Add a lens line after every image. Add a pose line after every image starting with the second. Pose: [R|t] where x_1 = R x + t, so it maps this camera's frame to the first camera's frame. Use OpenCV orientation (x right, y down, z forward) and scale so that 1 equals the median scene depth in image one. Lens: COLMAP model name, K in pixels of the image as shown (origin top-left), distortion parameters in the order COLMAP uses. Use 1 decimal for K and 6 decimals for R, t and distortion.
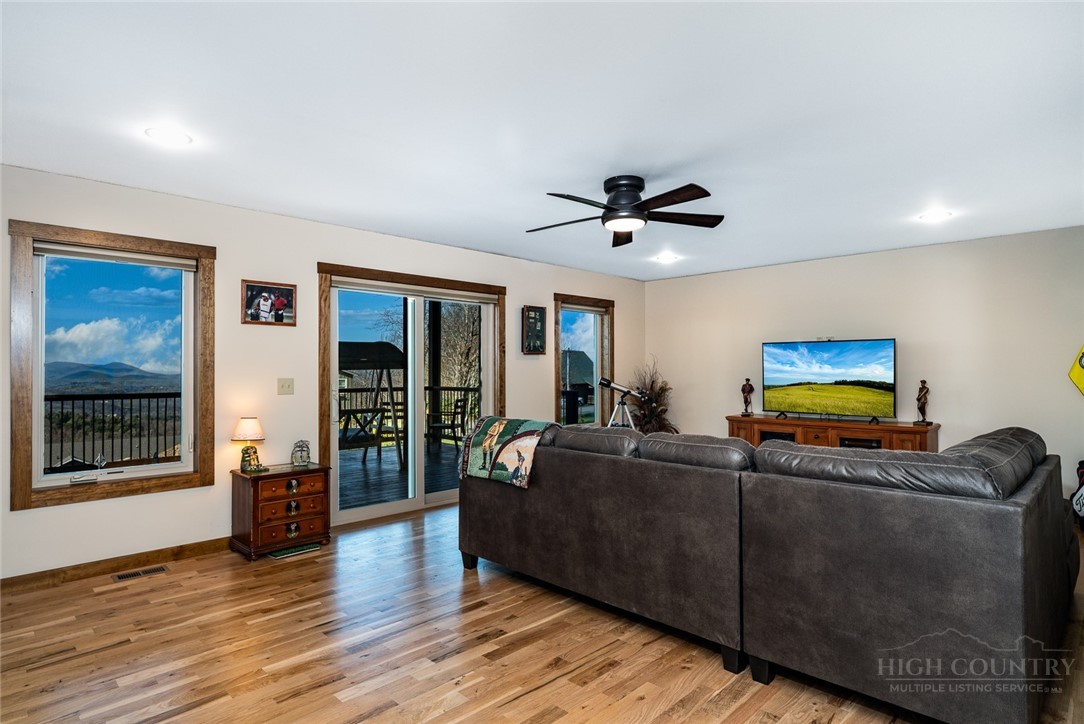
lens RADIAL K [[596.1, 0, 544.0], [0, 596.1, 355.8], [0, 0, 1]] dist [0.000465, 0.001728]
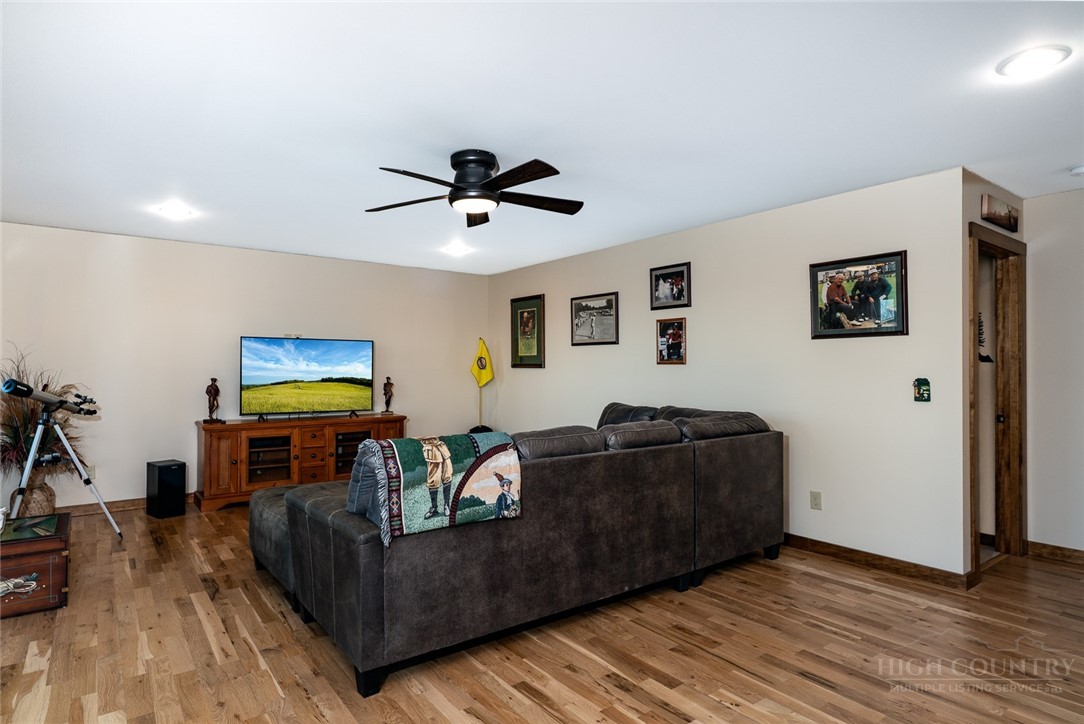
lens RADIAL K [[596.1, 0, 544.0], [0, 596.1, 355.8], [0, 0, 1]] dist [0.000465, 0.001728]
pose [[0.136309, 0.021929, 0.990424, -0.731942], [-0.027133, 0.999463, -0.018395, 0.018968], [-0.990295, -0.024366, 0.136831, 0.771731]]
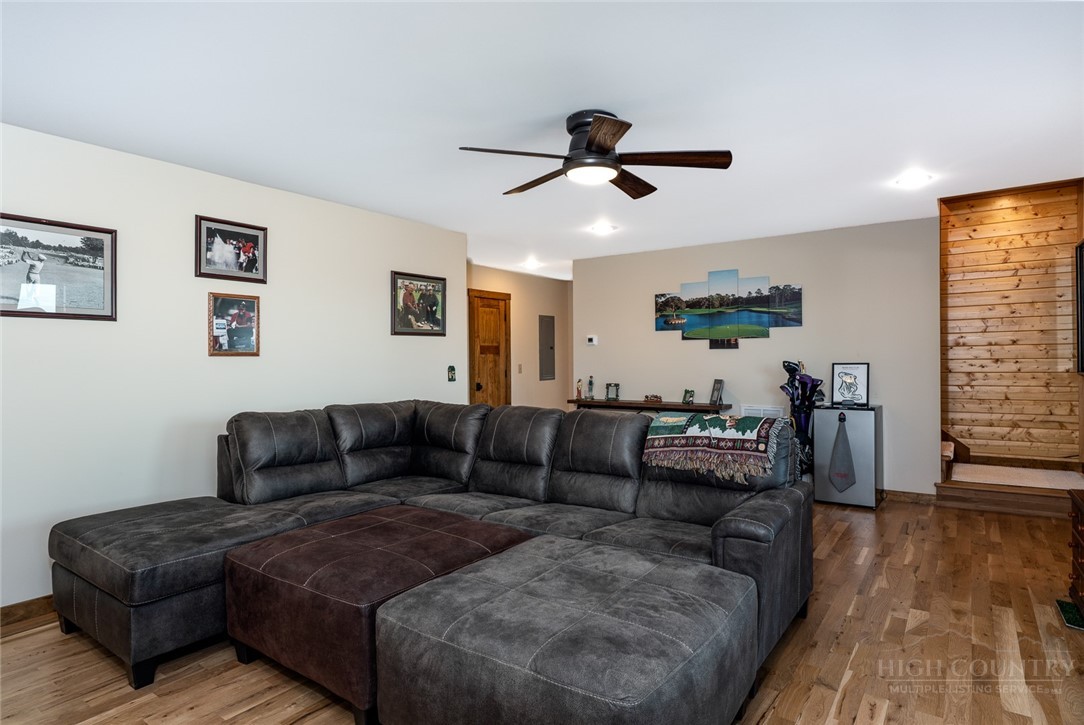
lens RADIAL K [[596.1, 0, 544.0], [0, 596.1, 356.3], [0, 0, 1]] dist [0.000465, 0.001728]
pose [[-0.987273, 0.010876, -0.158660, 0.329317], [0.015780, 0.999435, -0.029684, 0.044797], [0.158248, -0.031810, -0.986887, 1.775594]]
